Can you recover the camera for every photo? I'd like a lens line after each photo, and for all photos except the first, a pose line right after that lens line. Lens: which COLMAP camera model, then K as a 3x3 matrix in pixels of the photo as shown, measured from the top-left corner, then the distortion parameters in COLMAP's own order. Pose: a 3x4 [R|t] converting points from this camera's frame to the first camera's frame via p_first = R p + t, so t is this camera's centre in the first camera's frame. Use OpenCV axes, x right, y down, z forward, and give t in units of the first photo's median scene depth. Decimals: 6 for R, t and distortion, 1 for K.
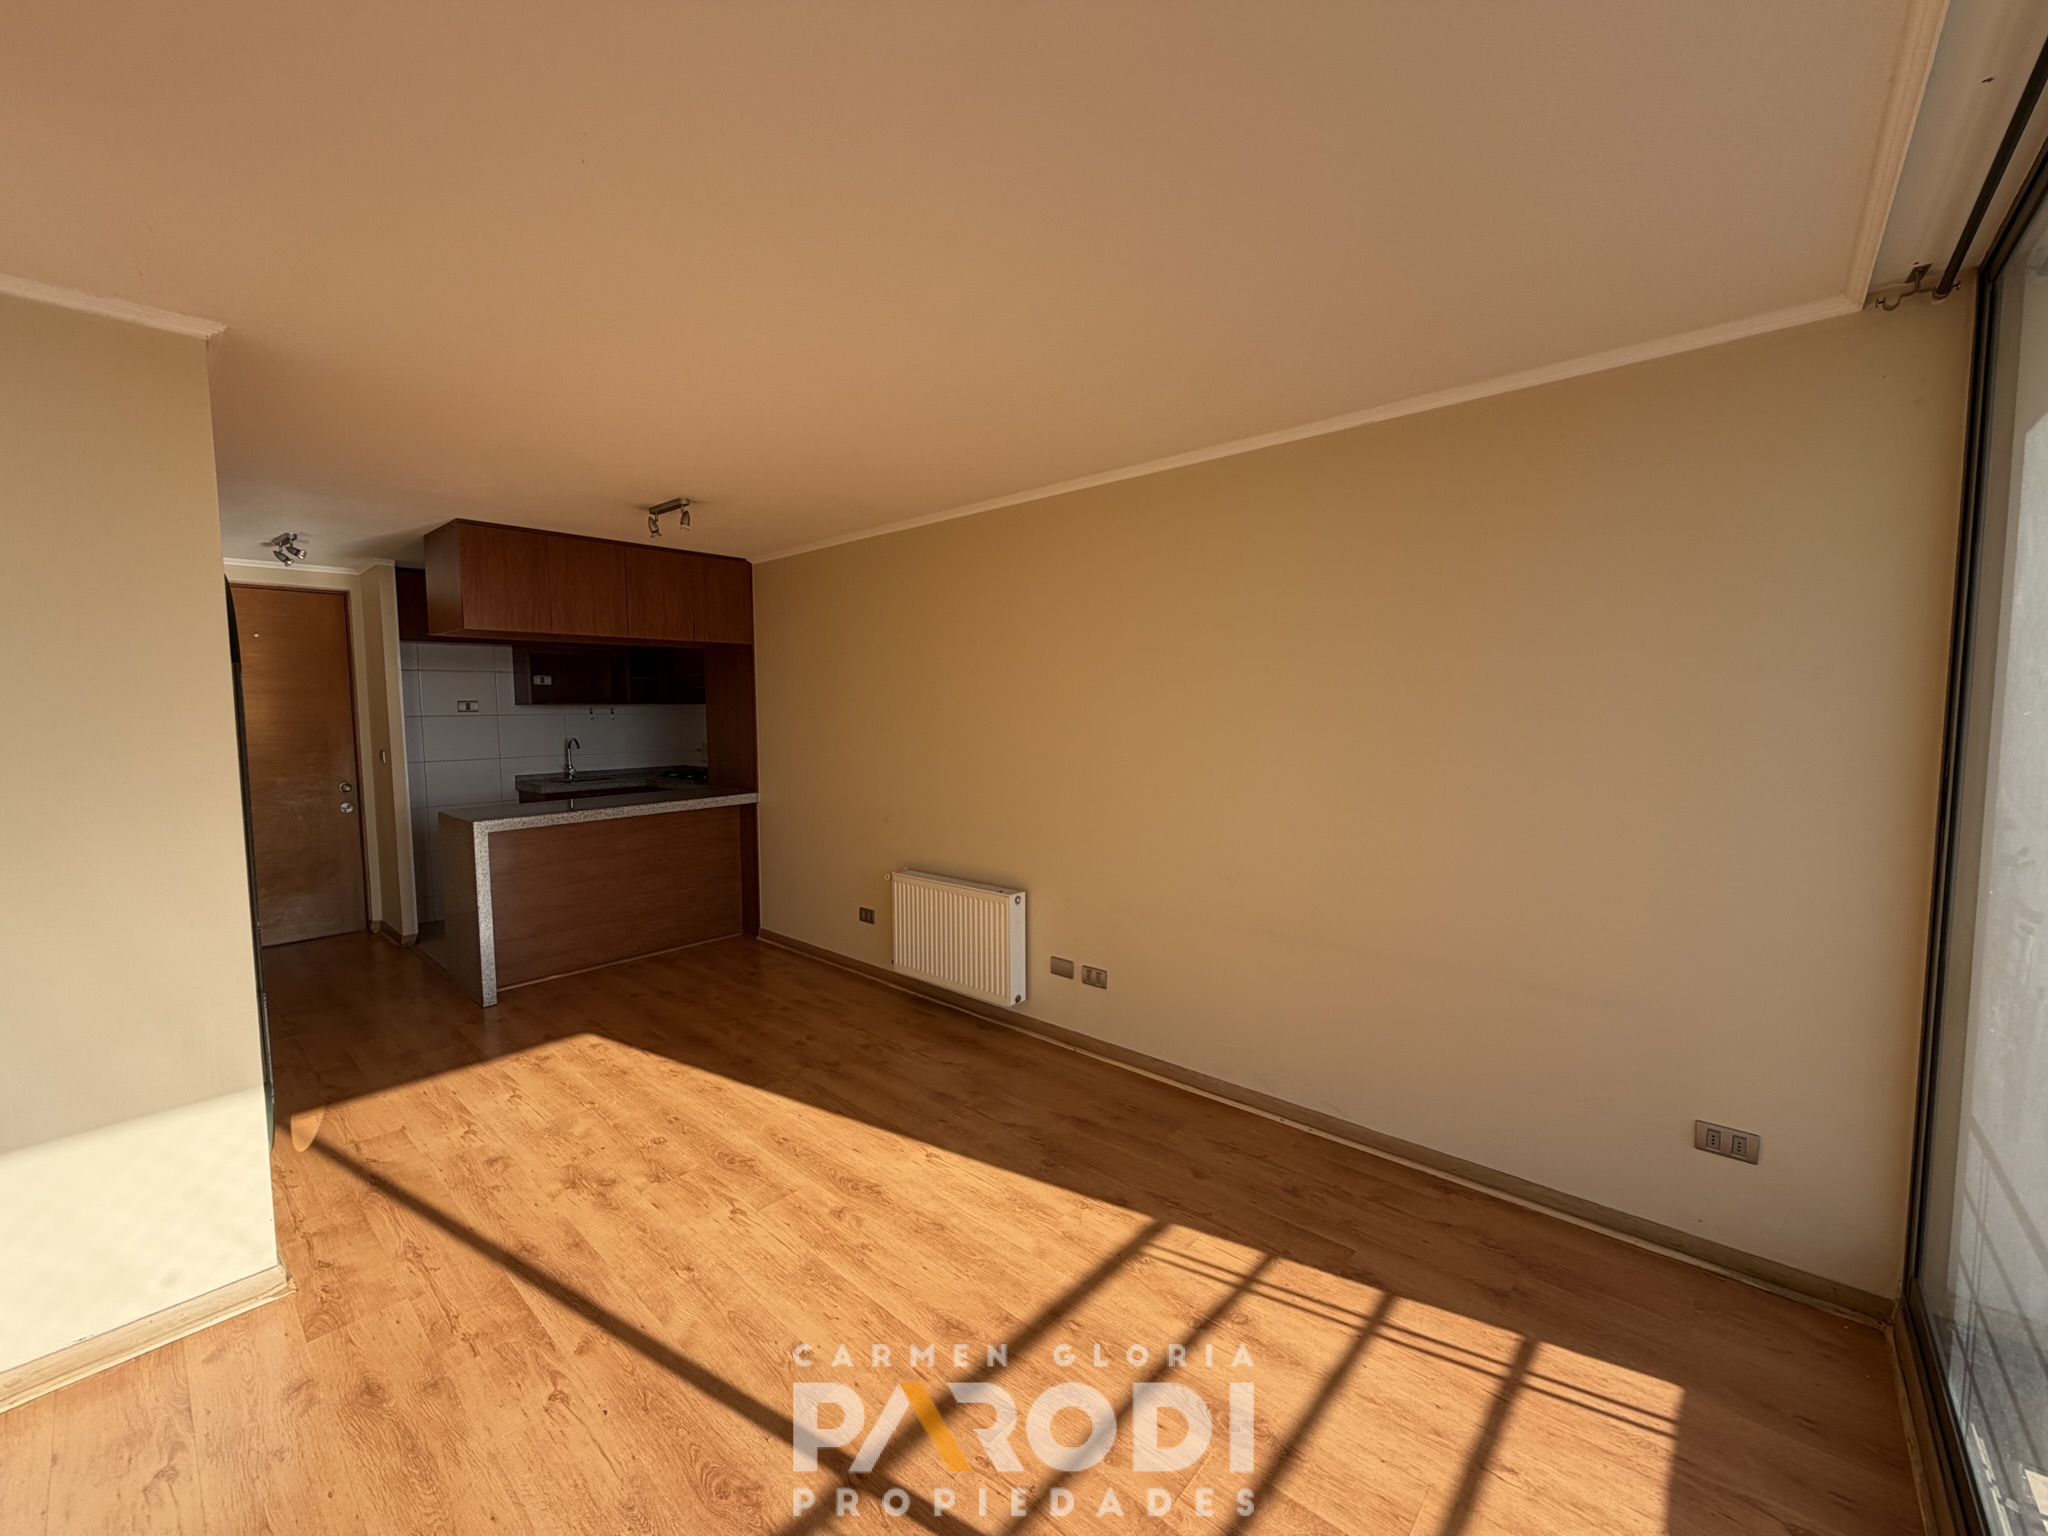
lens RADIAL K [[817.1, 0, 1028.1], [0, 817.1, 758.1], [0, 0, 1]] dist [-0.000899, 0.000485]
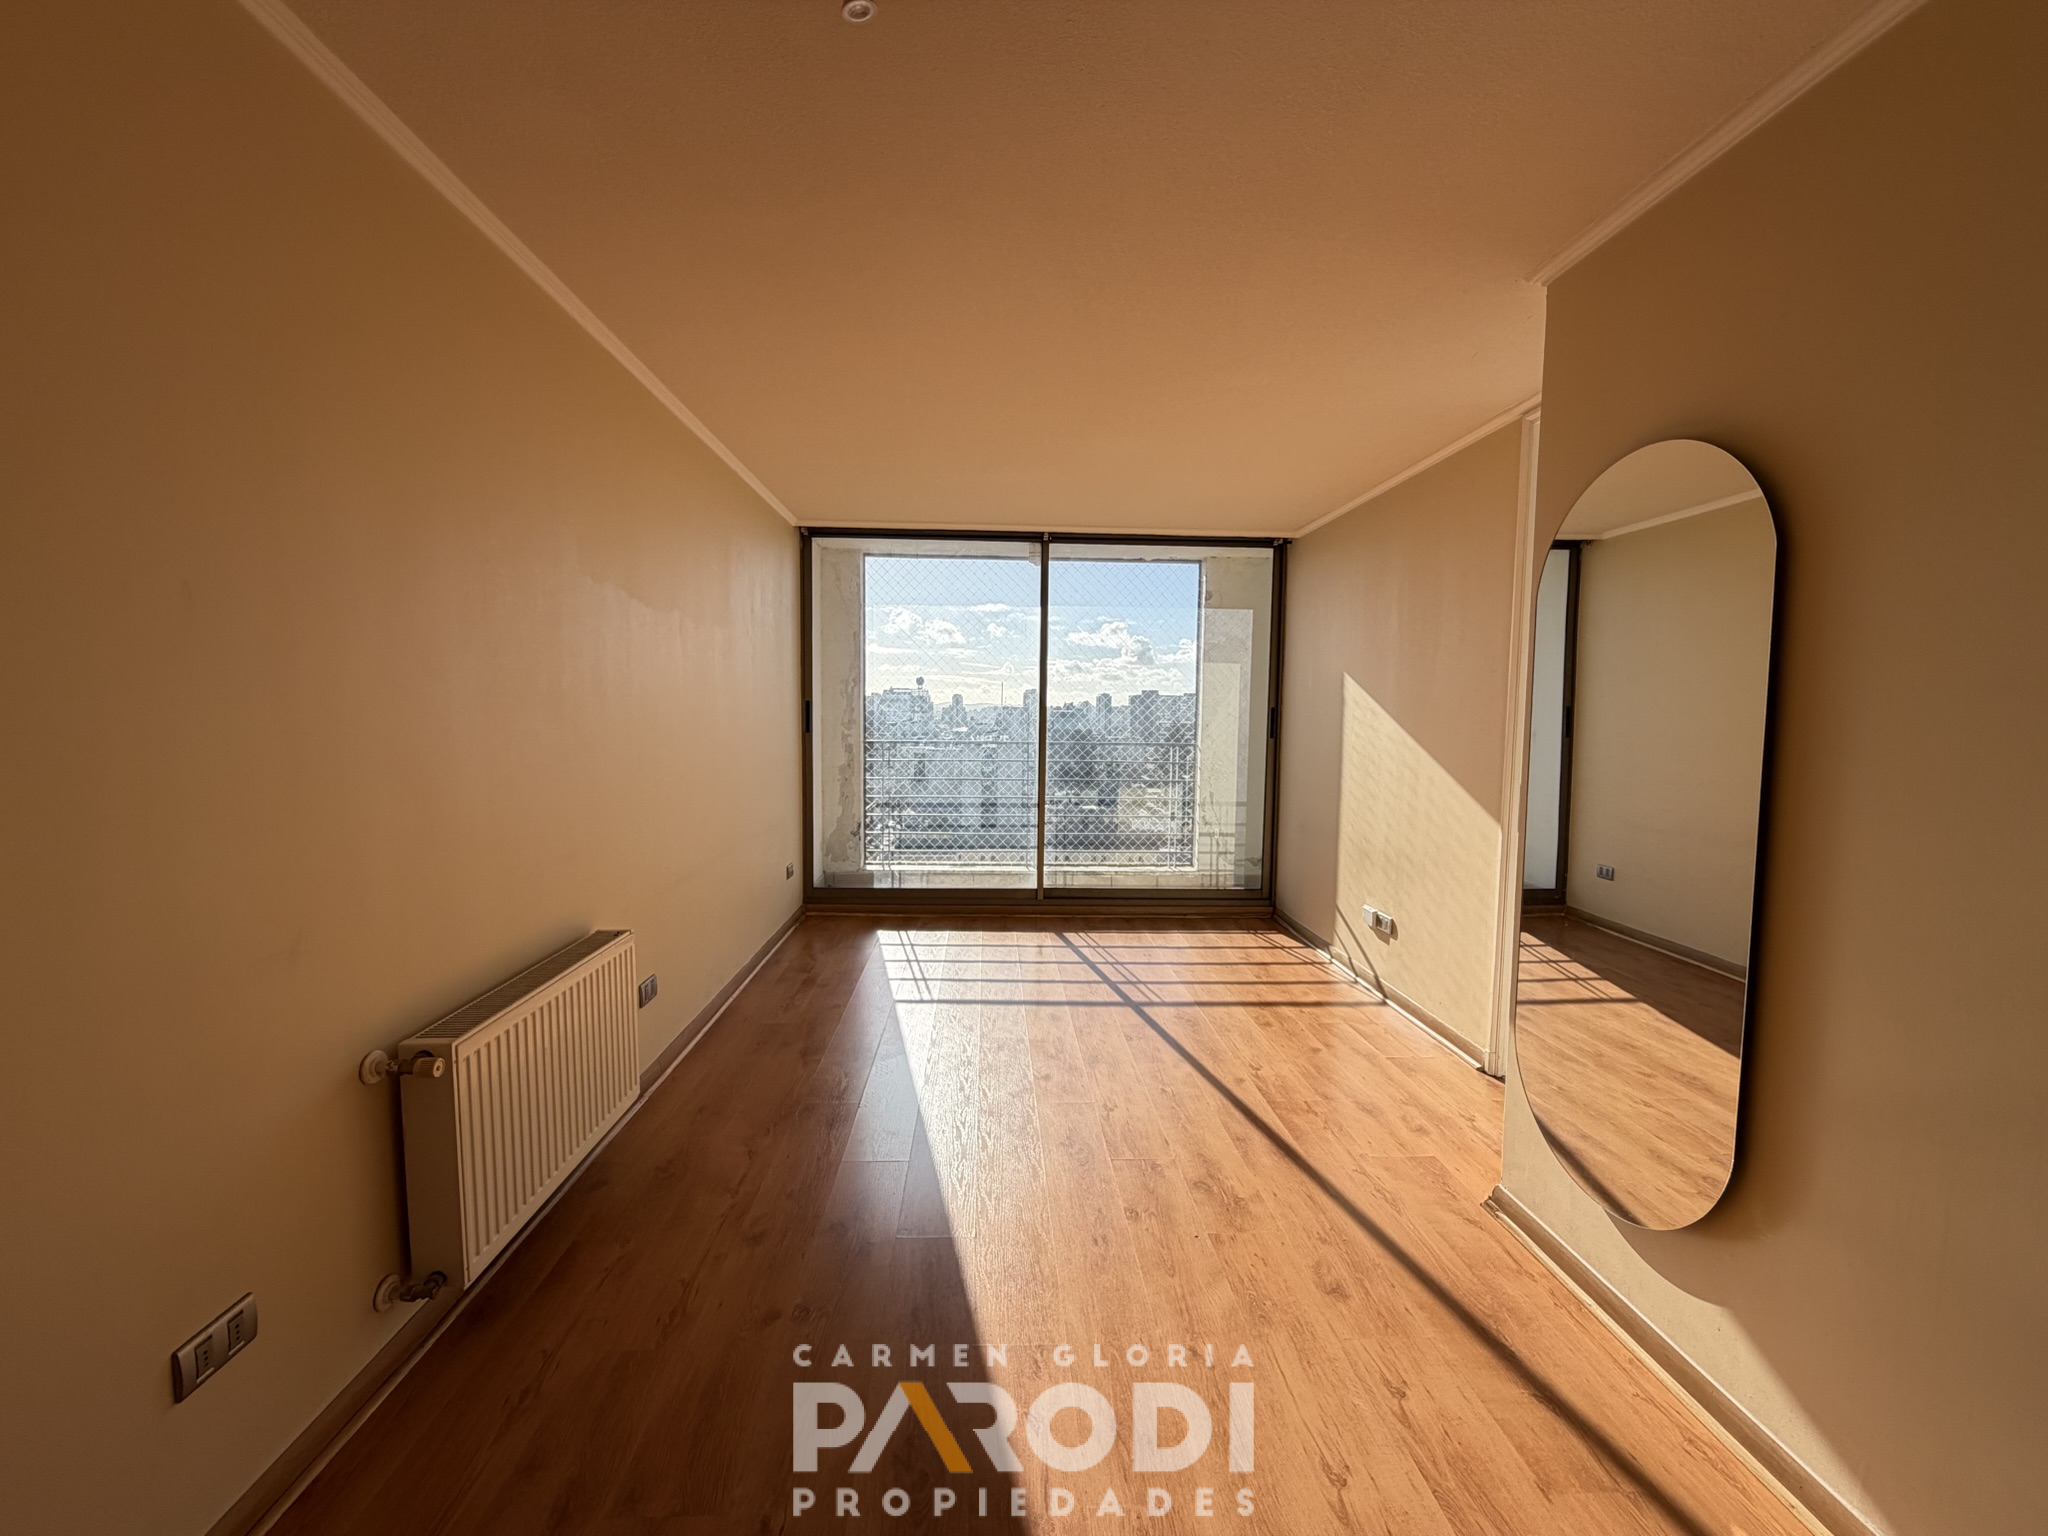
lens RADIAL K [[817.1, 0, 1023.5], [0, 817.1, 775.2], [0, 0, 1]] dist [-0.000899, 0.000485]
pose [[-0.695399, -0.059460, 0.716160, -0.813926], [0.038171, 0.992108, 0.119436, -0.025041], [-0.717609, 0.110392, -0.687641, 1.400821]]
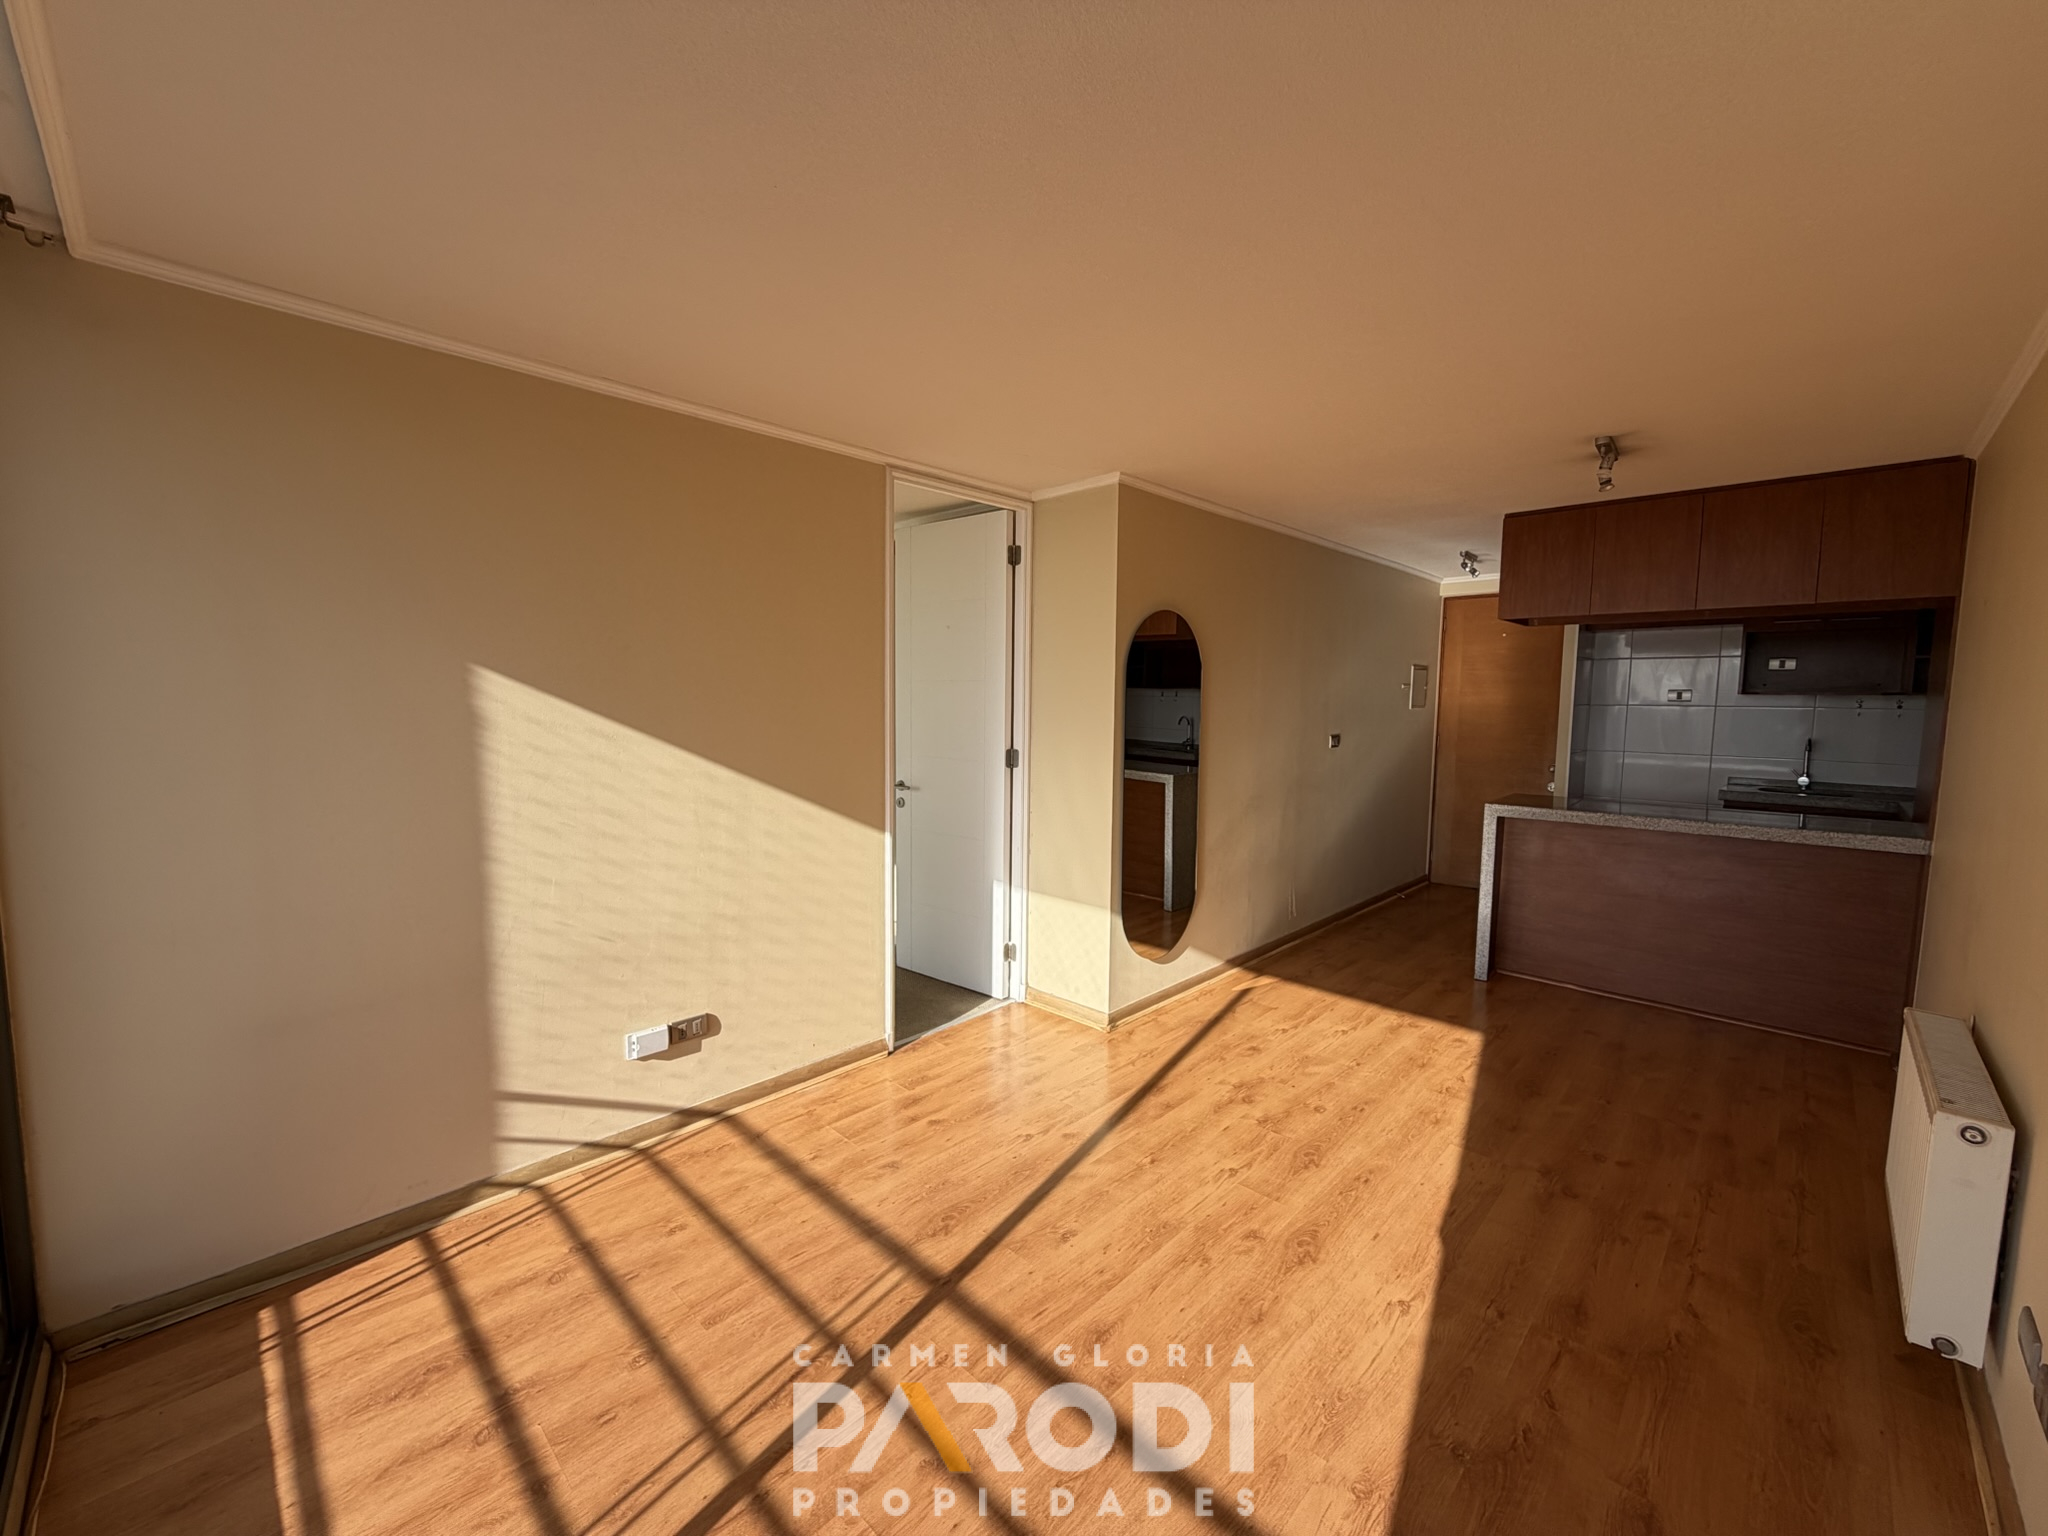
lens RADIAL K [[817.1, 0, 1013.0], [0, 817.1, 759.8], [0, 0, 1]] dist [-0.000899, 0.000485]
pose [[-0.056763, 0.084825, -0.994778, 0.517114], [-0.071985, 0.993443, 0.088819, -0.035595], [0.995789, 0.076650, -0.050285, 0.569479]]
